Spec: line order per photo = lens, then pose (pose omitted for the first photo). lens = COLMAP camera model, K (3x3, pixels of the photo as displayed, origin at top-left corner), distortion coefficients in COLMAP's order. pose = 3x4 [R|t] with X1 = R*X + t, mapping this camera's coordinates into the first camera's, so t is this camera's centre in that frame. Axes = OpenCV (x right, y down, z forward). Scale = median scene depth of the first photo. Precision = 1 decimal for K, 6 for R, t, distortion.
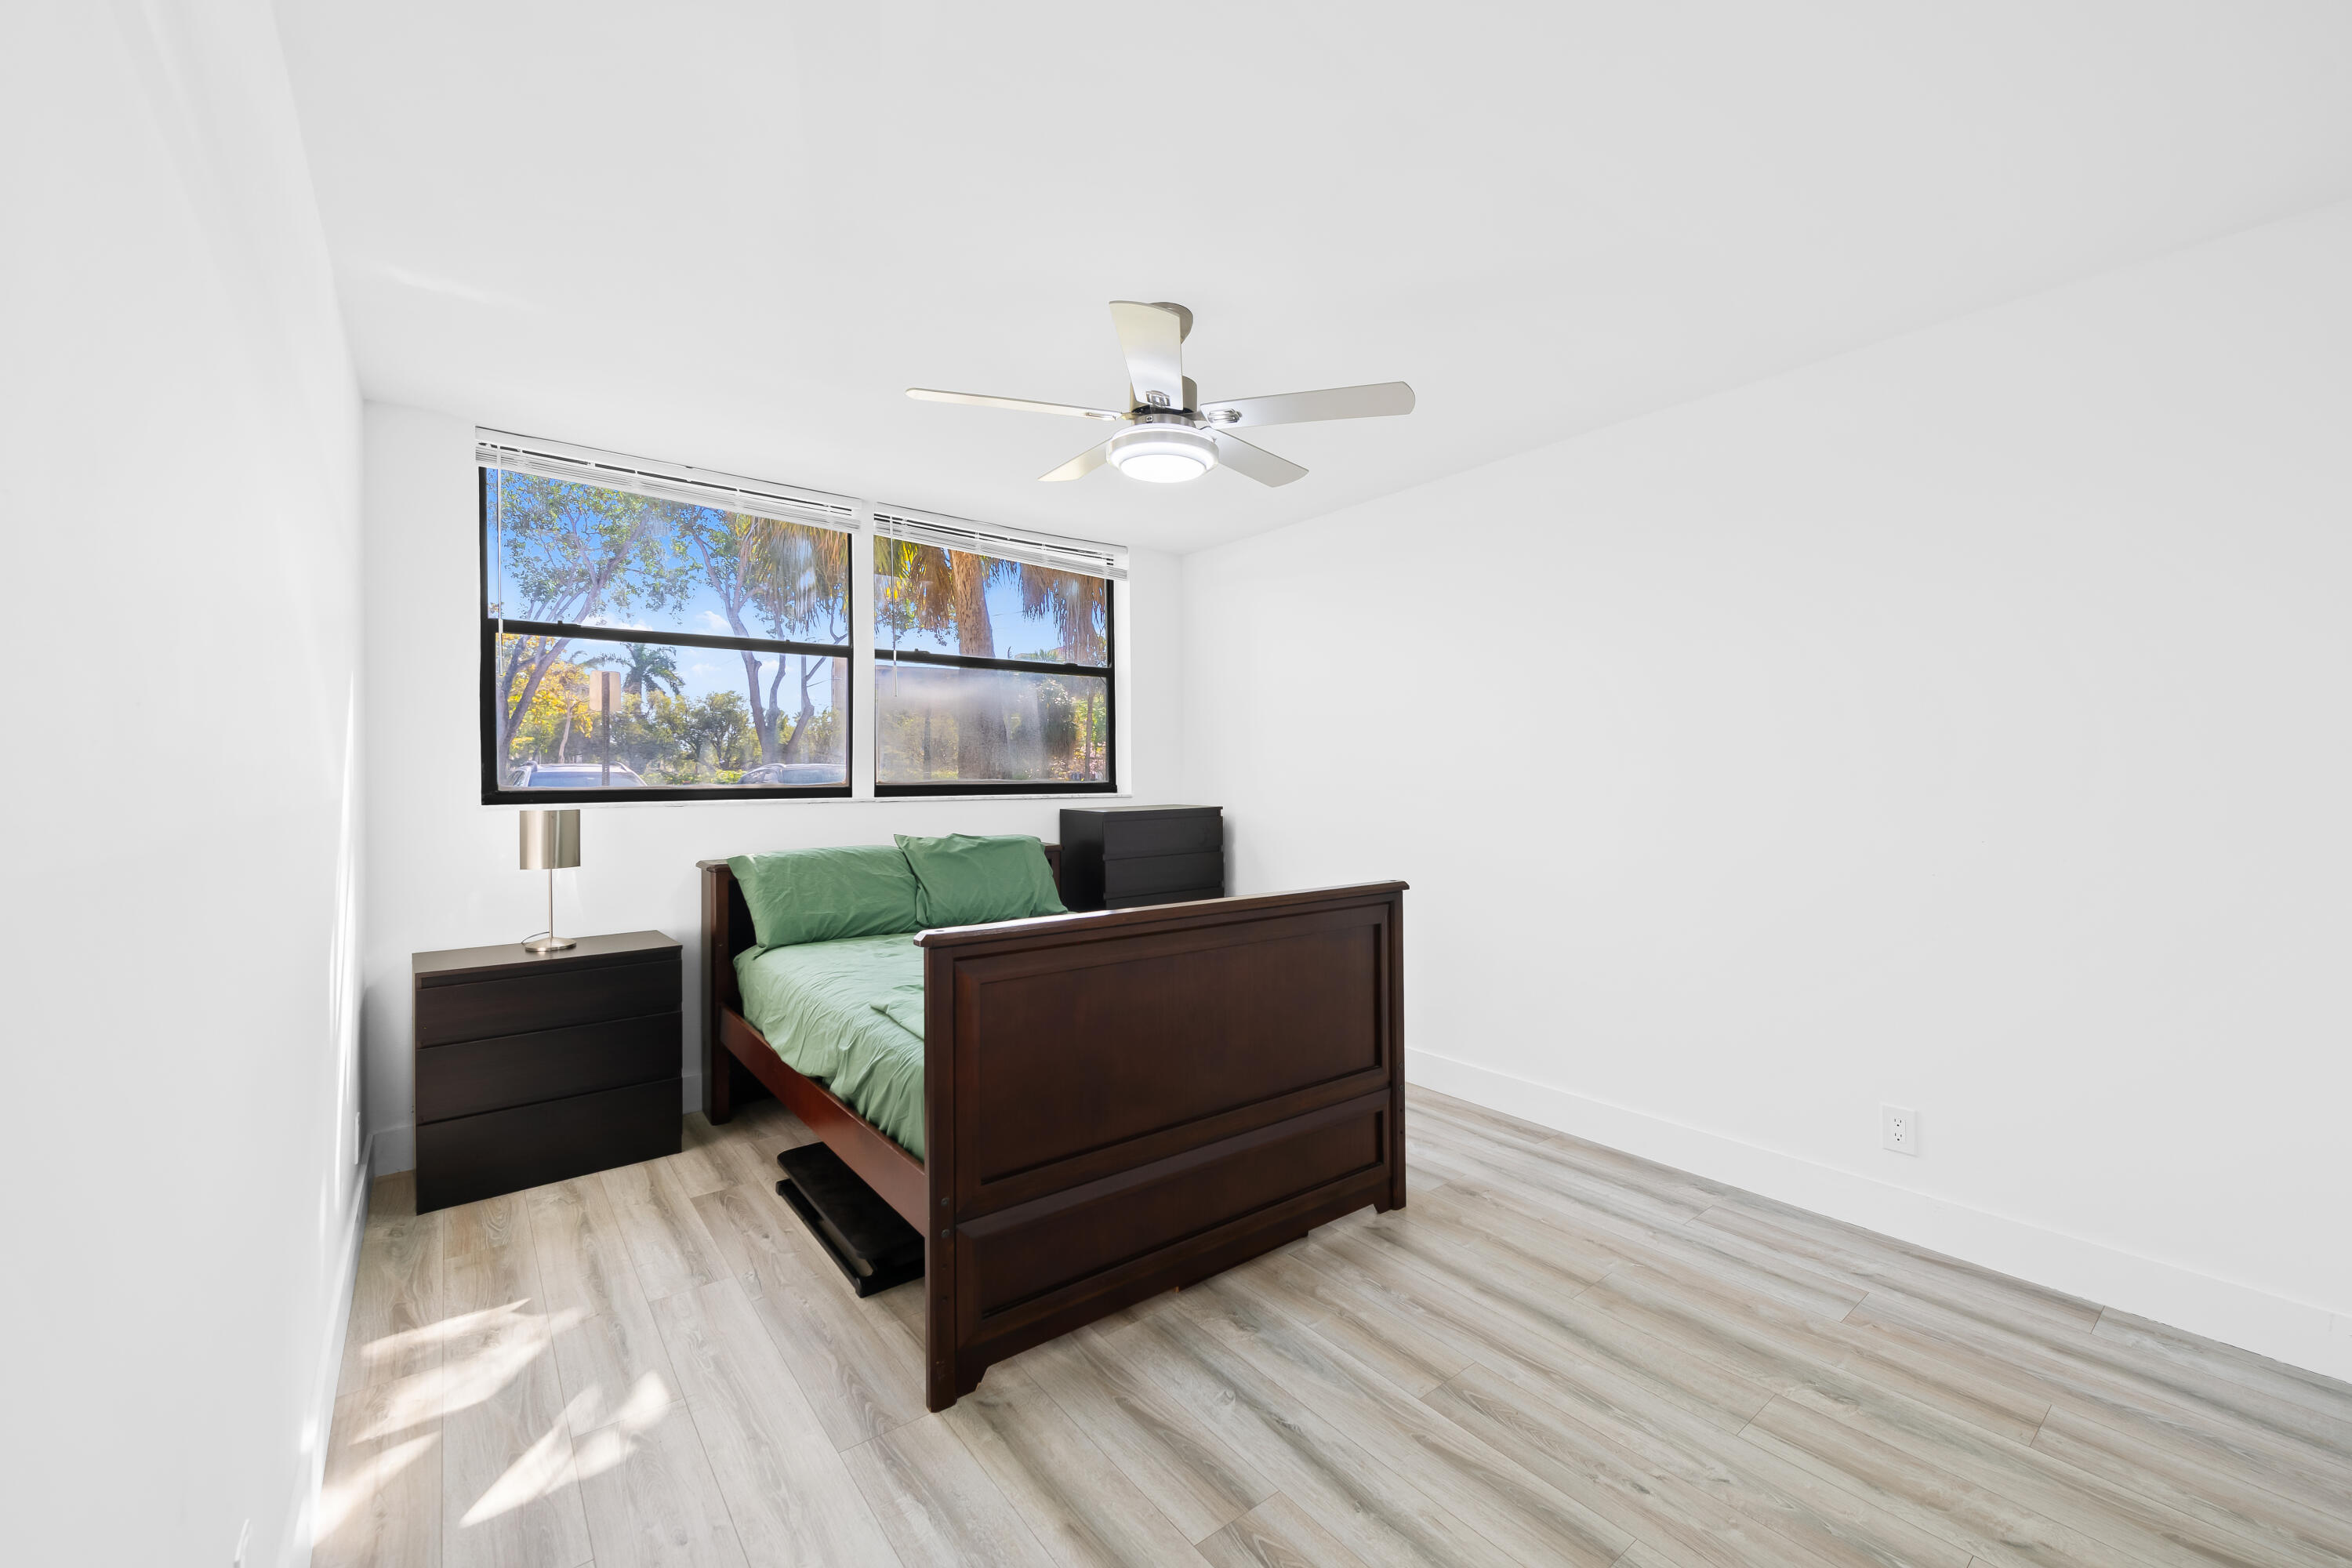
lens RADIAL K [[945.2, 0, 1171.6], [0, 945.2, 777.7], [0, 0, 1]] dist [-0.002412, -0.003319]
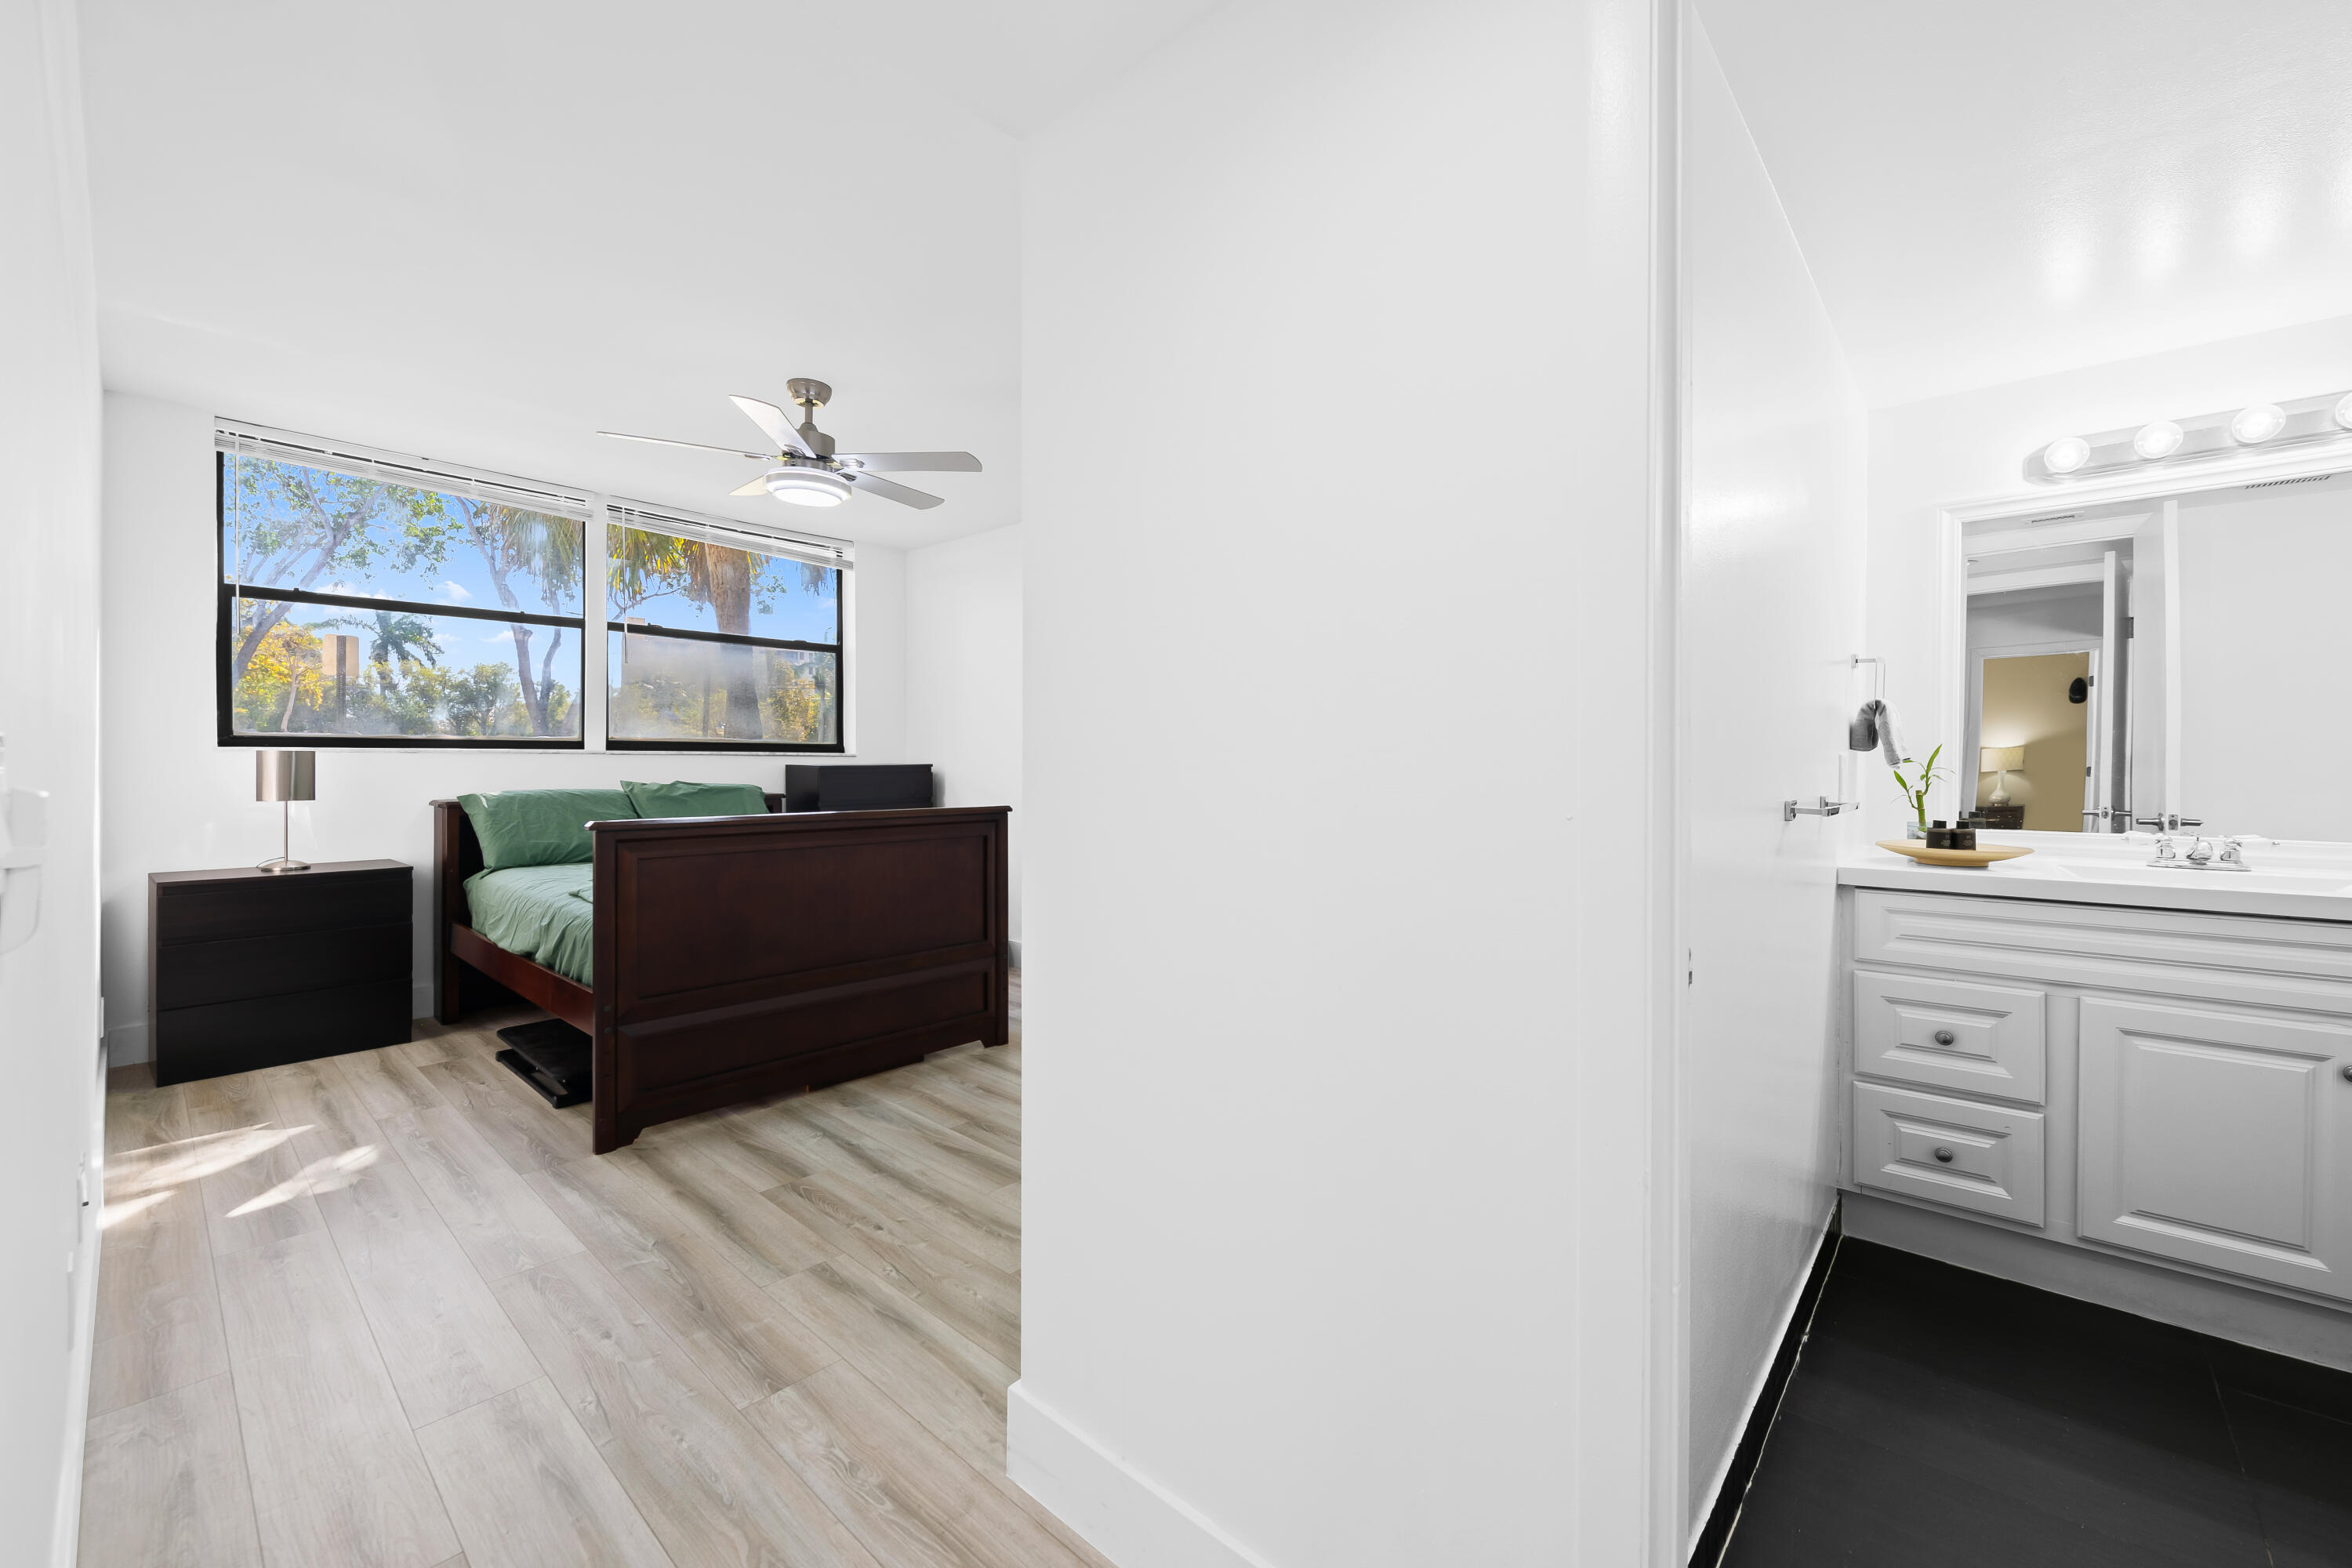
lens RADIAL K [[945.2, 0, 1183.5], [0, 945.2, 763.6], [0, 0, 1]] dist [-0.002412, -0.003319]
pose [[0.982113, 0.006327, 0.188187, 0.228845], [-0.006444, 0.999979, 0.000009, 0.045757], [-0.188183, -0.001222, 0.982133, -0.377848]]
